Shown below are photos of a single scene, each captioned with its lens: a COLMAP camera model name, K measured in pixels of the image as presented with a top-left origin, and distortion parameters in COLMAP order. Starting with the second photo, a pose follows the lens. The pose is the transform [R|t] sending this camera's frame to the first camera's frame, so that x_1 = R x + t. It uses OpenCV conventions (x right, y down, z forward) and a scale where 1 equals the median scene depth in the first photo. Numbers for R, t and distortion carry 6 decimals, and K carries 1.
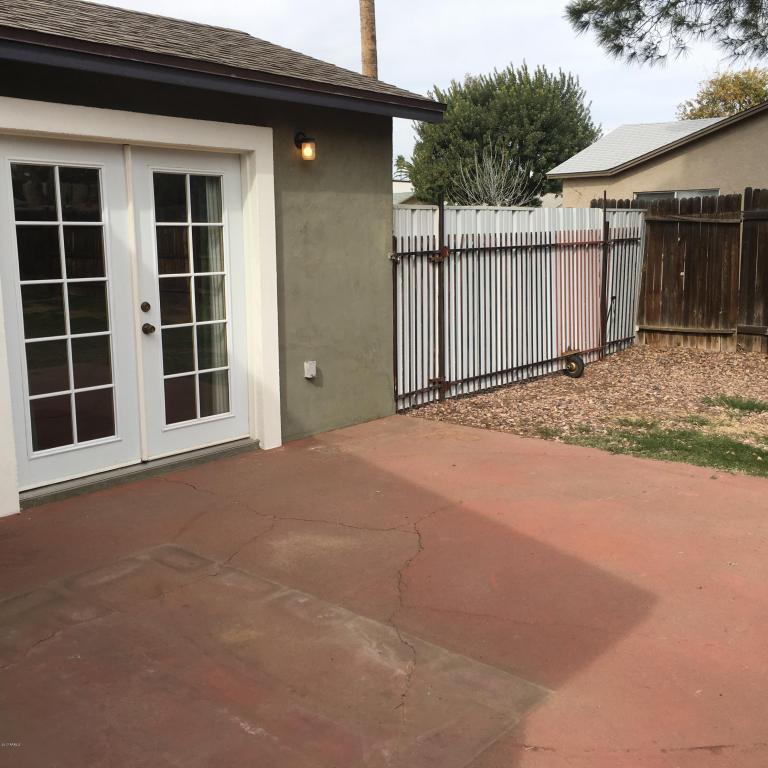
lens RADIAL K [[884.3, 0, 381.5], [0, 884.3, 376.1], [0, 0, 1]] dist [0.091274, -0.021807]
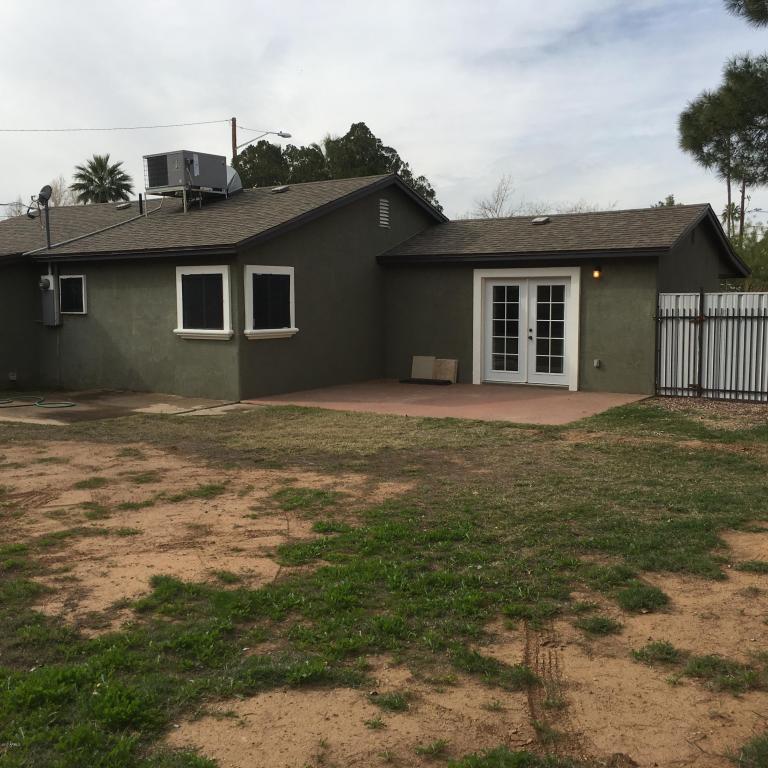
lens RADIAL K [[884.3, 0, 381.5], [0, 884.3, 376.1], [0, 0, 1]] dist [0.091274, -0.021807]
pose [[0.107178, 0.099736, -0.989225, 2.282997], [-0.159864, 0.983739, 0.081862, -0.078100], [0.981304, 0.149367, 0.121379, 0.149772]]
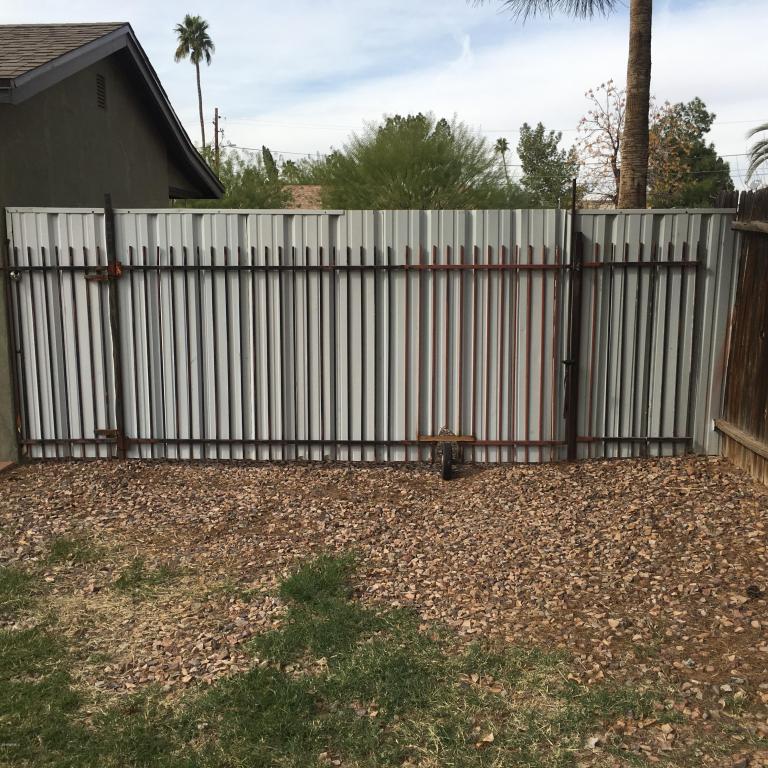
lens RADIAL K [[884.3, 0, 381.5], [0, 884.3, 376.1], [0, 0, 1]] dist [0.091274, -0.021807]
pose [[0.613155, 0.132294, -0.778806, 1.004272], [-0.135986, 0.988837, 0.060910, -0.153543], [0.778170, 0.068559, 0.624300, 0.853028]]
